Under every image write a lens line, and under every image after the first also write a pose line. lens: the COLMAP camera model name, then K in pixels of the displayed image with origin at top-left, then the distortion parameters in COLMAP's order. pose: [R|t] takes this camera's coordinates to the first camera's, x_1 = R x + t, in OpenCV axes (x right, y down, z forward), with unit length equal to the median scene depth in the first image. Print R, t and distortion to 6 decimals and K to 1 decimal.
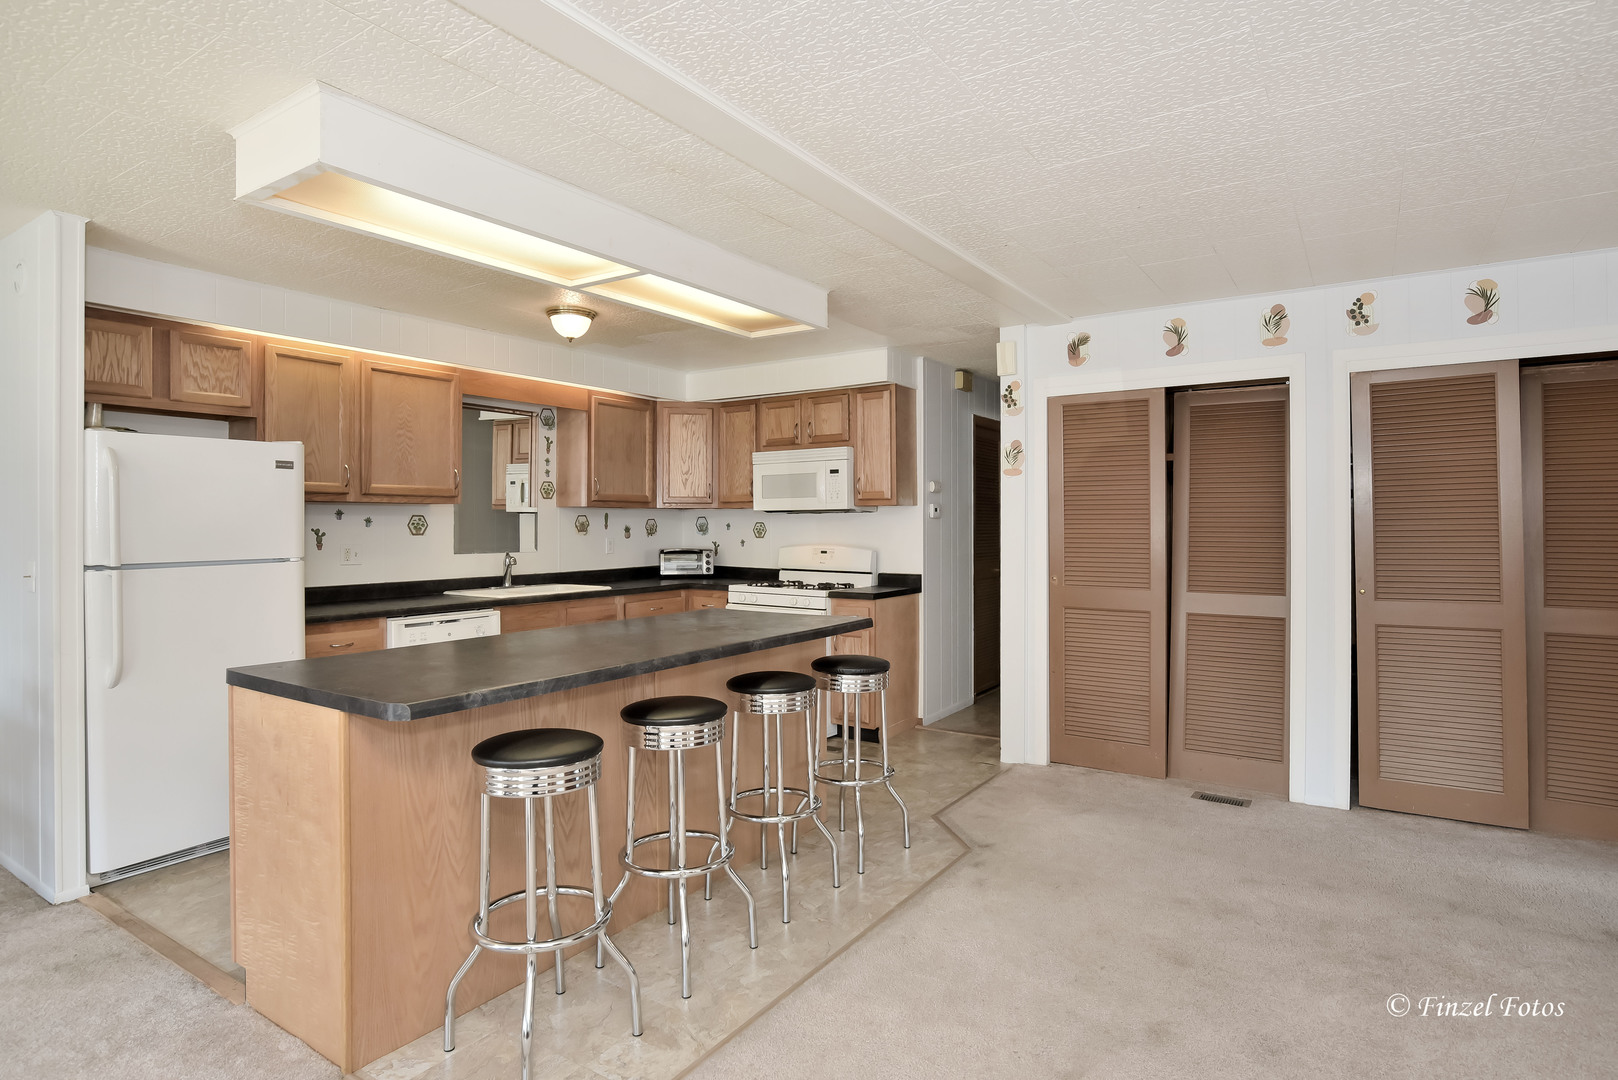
lens RADIAL K [[854.6, 0, 824.2], [0, 854.6, 523.2], [0, 0, 1]] dist [-0.029041, 0.003857]
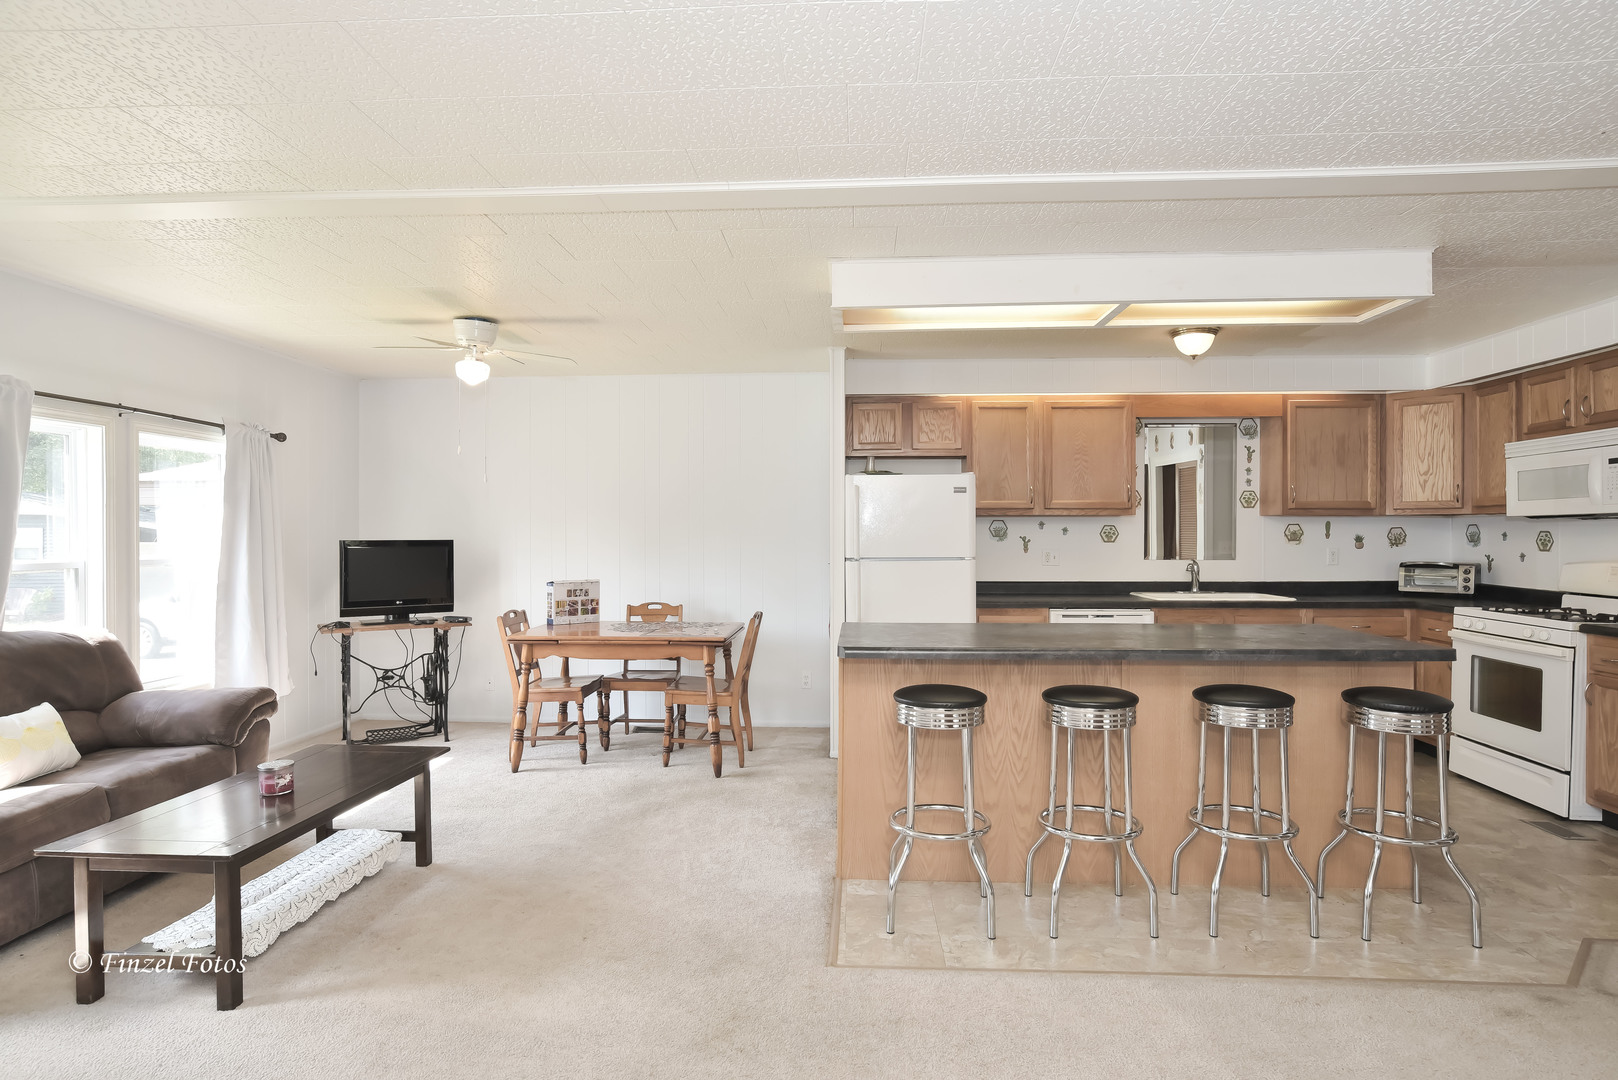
lens RADIAL K [[854.6, 0, 816.5], [0, 854.6, 539.5], [0, 0, 1]] dist [-0.029041, 0.003857]
pose [[0.502447, 0.007078, -0.864579, 0.306899], [-0.000312, 0.999968, 0.008005, 0.000978], [0.864608, -0.003753, 0.502433, 0.060275]]
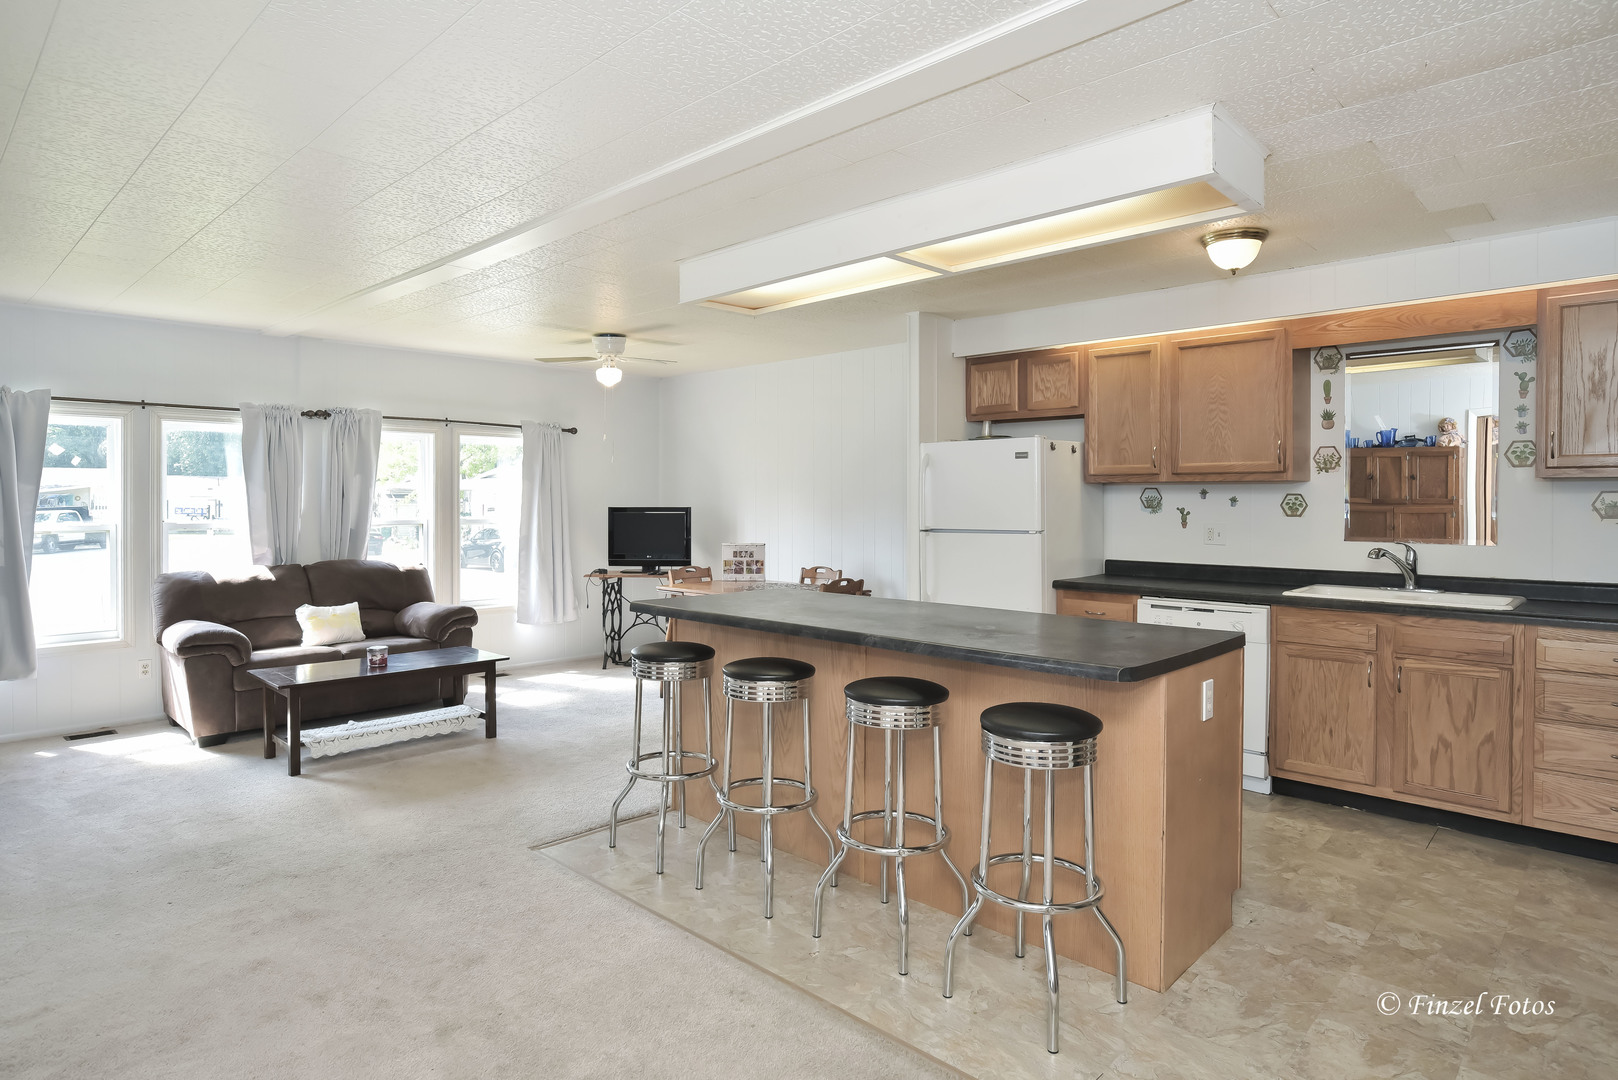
lens RADIAL K [[928.6, 0, 813.0], [0, 928.6, 510.5], [0, 0, 1]] dist [-0.033056, 0.001878]
pose [[-0.187410, 0.013849, -0.982184, 0.507293], [-0.000676, 0.999899, 0.014228, -0.004817], [0.982281, 0.003330, -0.187382, 0.639933]]
